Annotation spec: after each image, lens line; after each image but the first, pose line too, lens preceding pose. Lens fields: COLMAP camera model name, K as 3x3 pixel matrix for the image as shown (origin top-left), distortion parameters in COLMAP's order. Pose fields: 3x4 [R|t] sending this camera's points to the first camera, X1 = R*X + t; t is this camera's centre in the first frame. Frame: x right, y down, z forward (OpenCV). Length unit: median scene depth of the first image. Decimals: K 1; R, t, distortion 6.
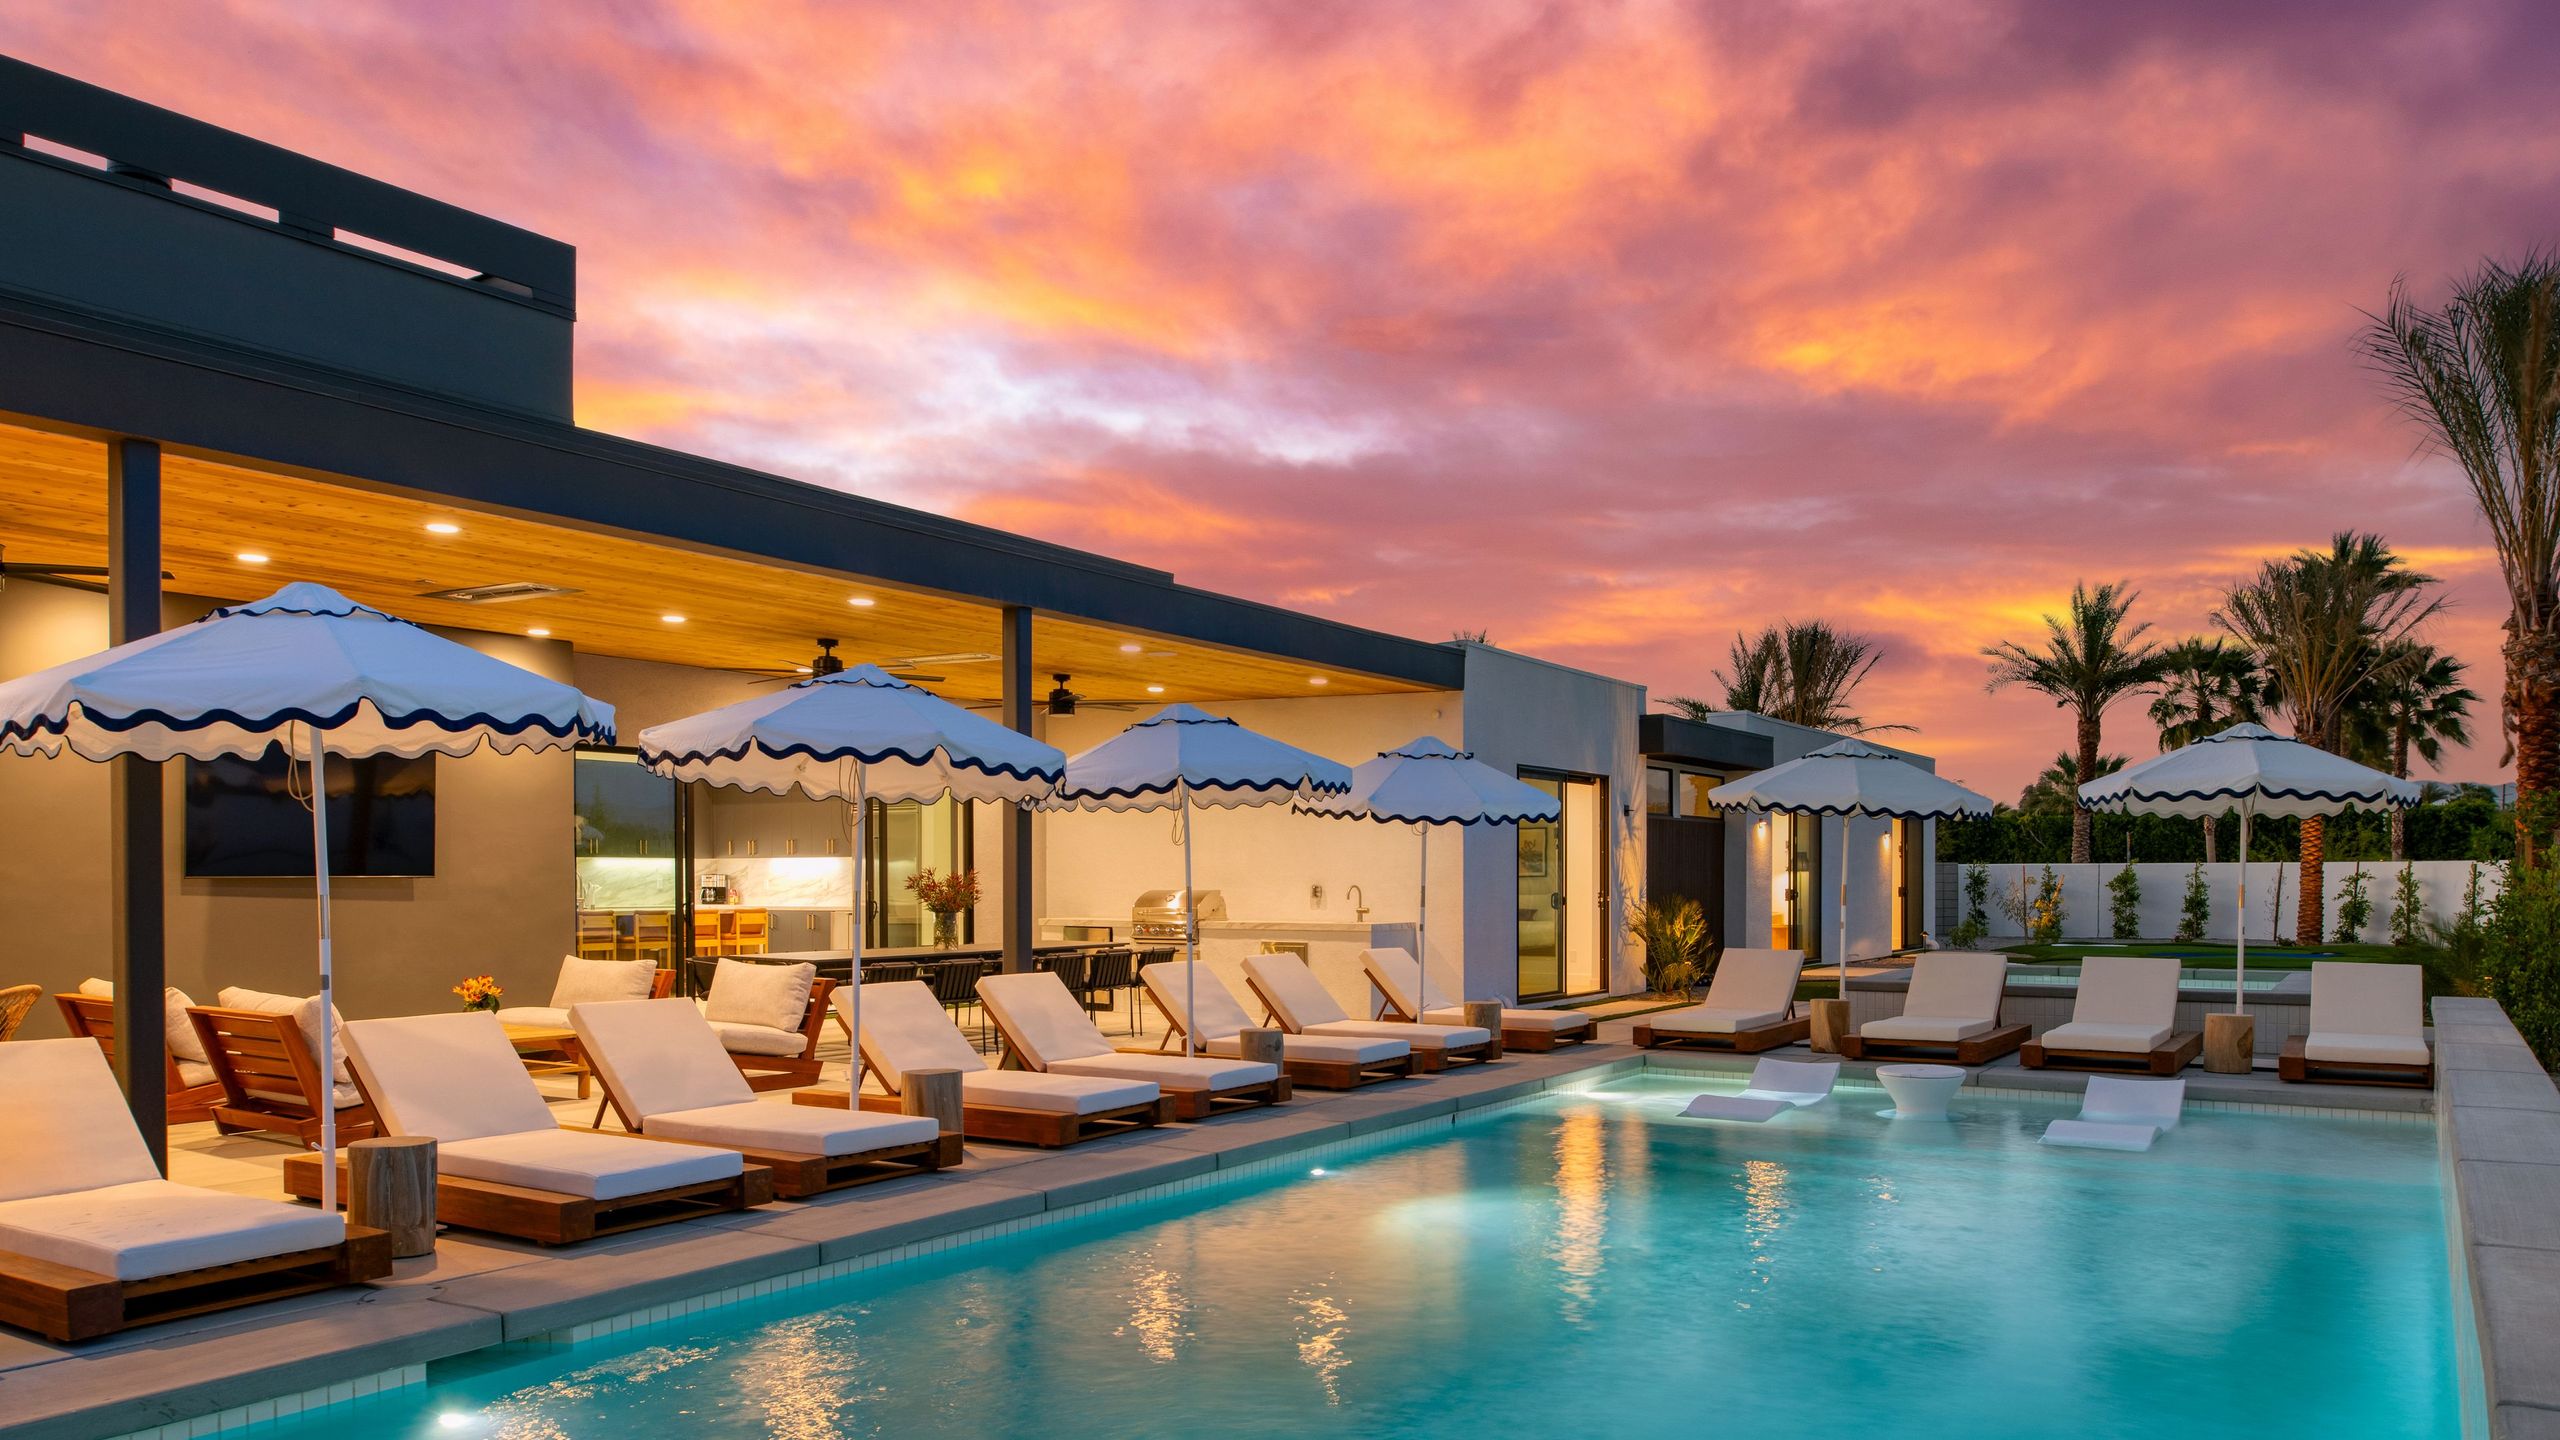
lens RADIAL K [[1850.9, 0, 1298.5], [0, 1850.9, 722.7], [0, 0, 1]] dist [0.032261, 0.007866]
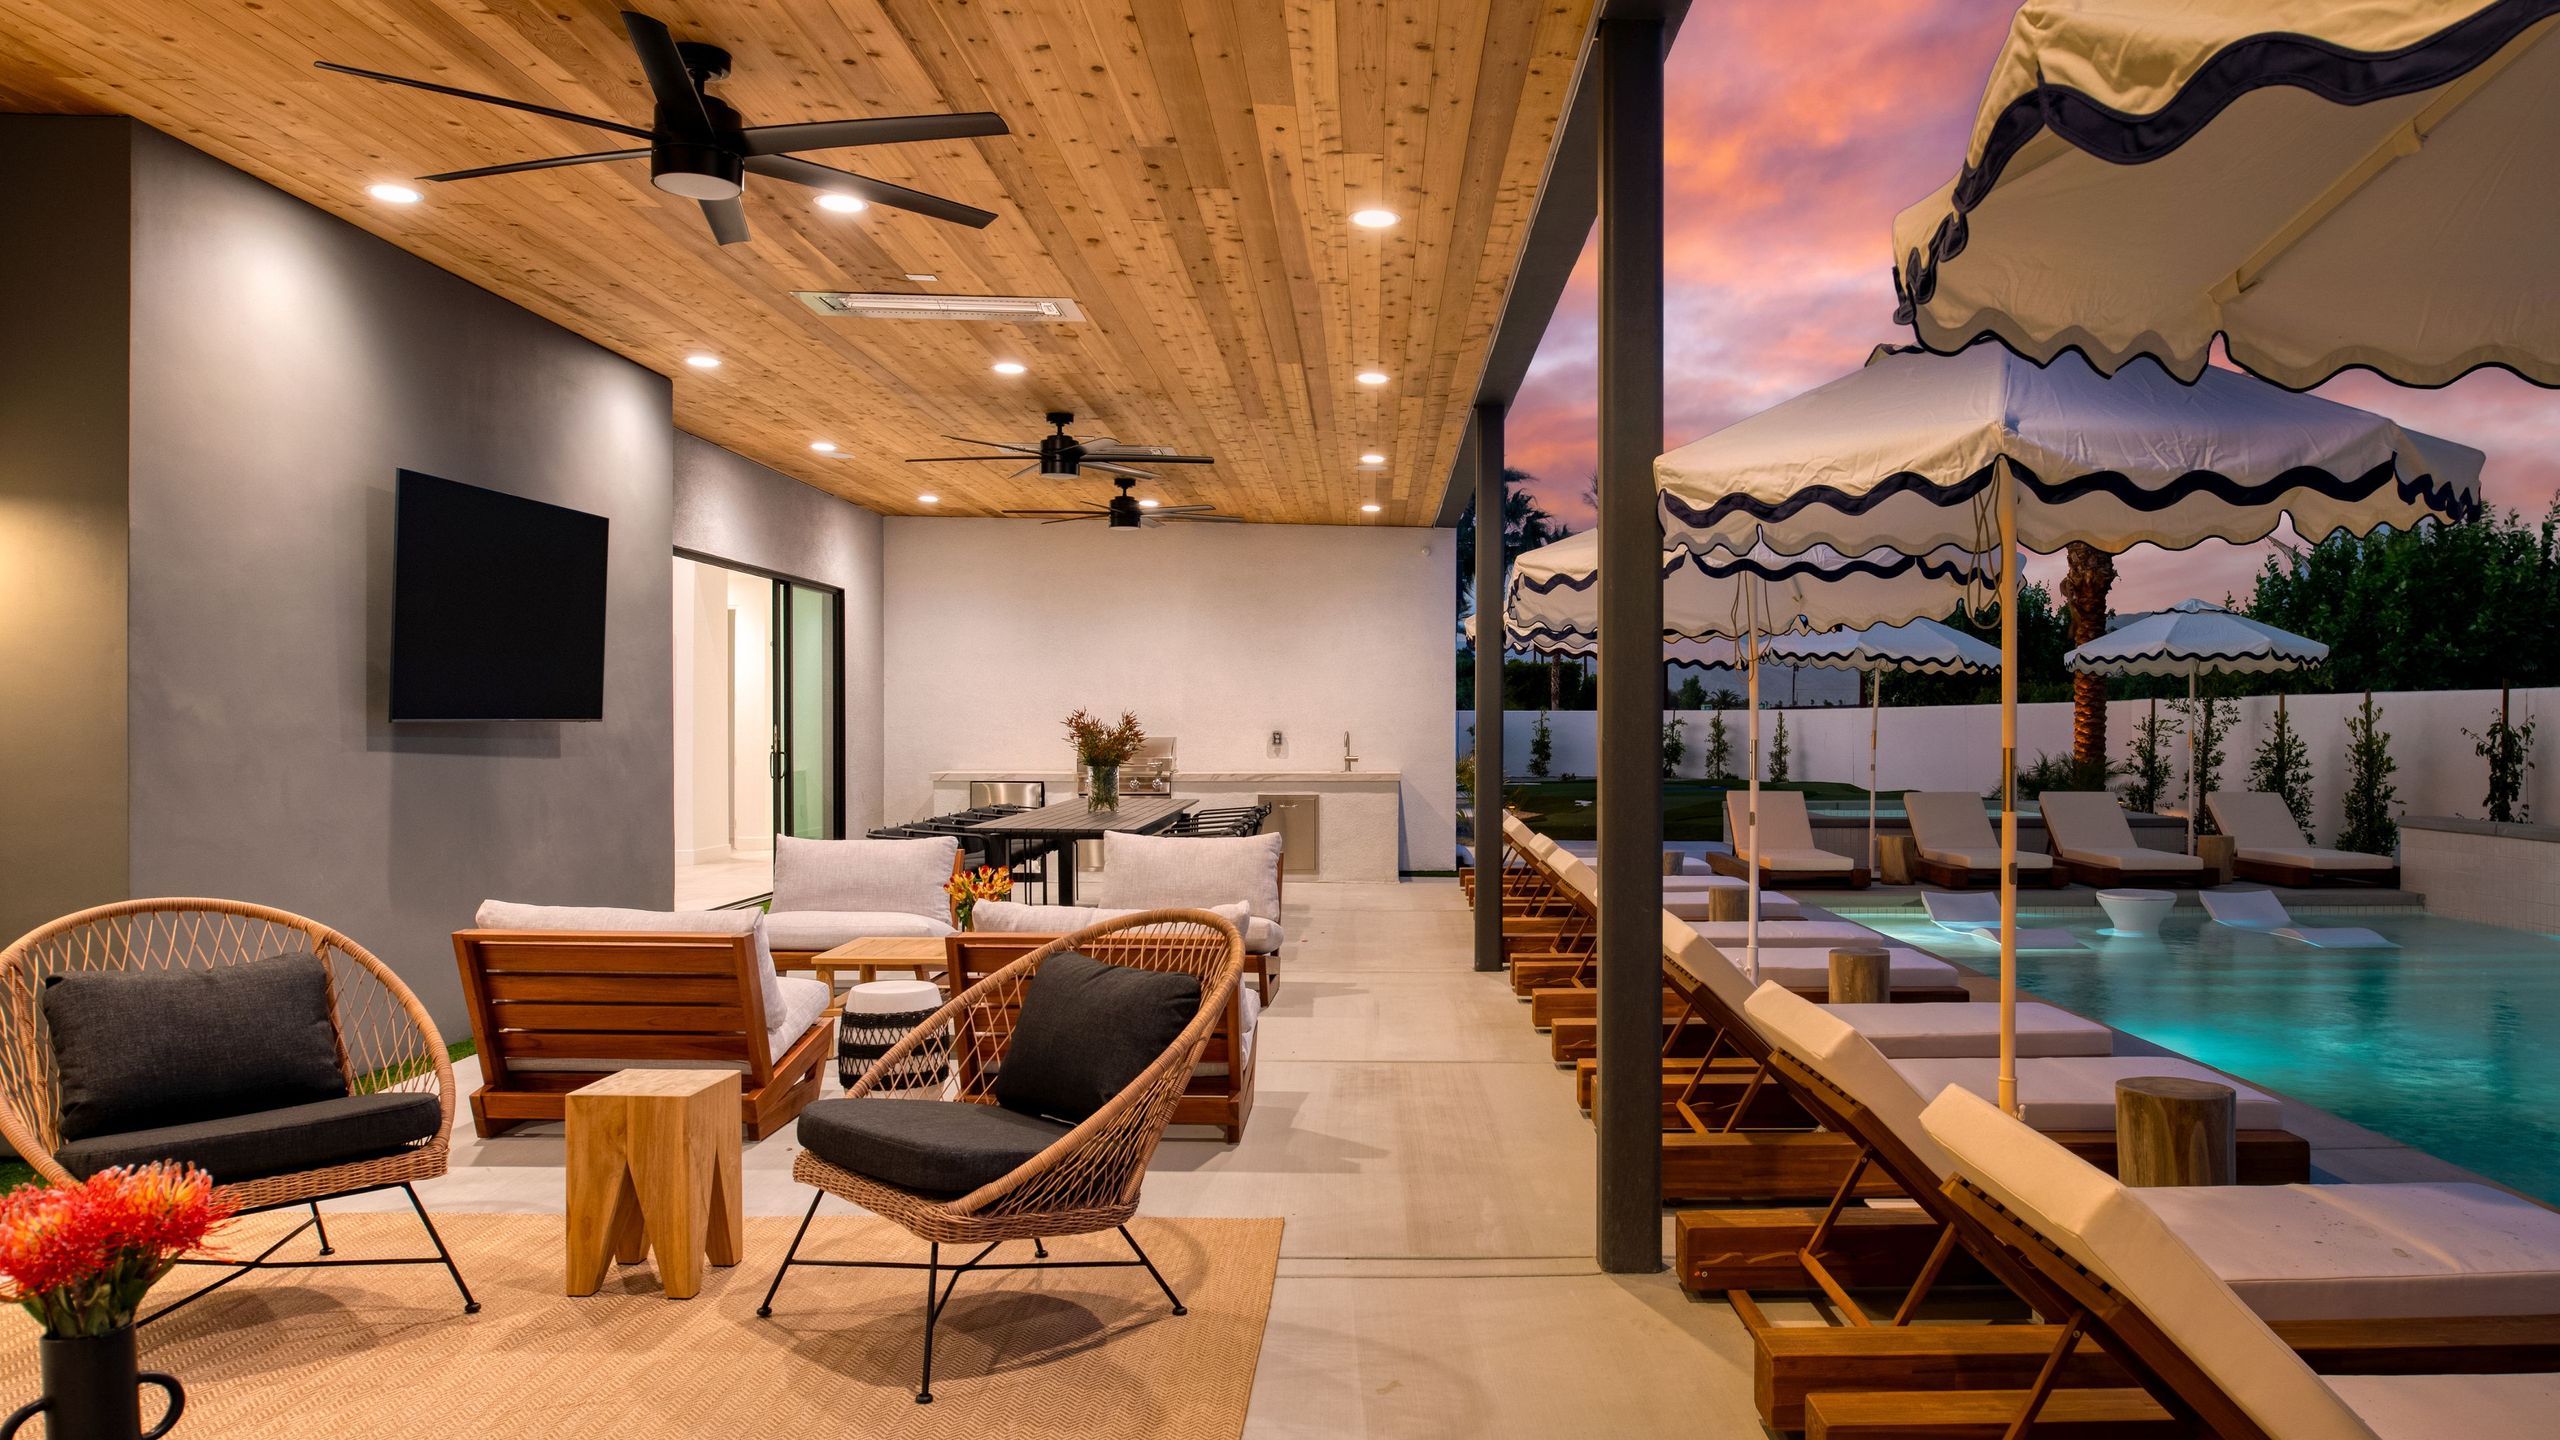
lens RADIAL K [[1850.9, 0, 1288.9], [0, 1850.9, 722.6], [0, 0, 1]] dist [0.032261, 0.007866]
pose [[0.817926, 0.000679, 0.575323, -0.494872], [-0.047894, 0.996609, 0.066914, 0.020586], [-0.573327, -0.082285, 0.815185, 0.245663]]
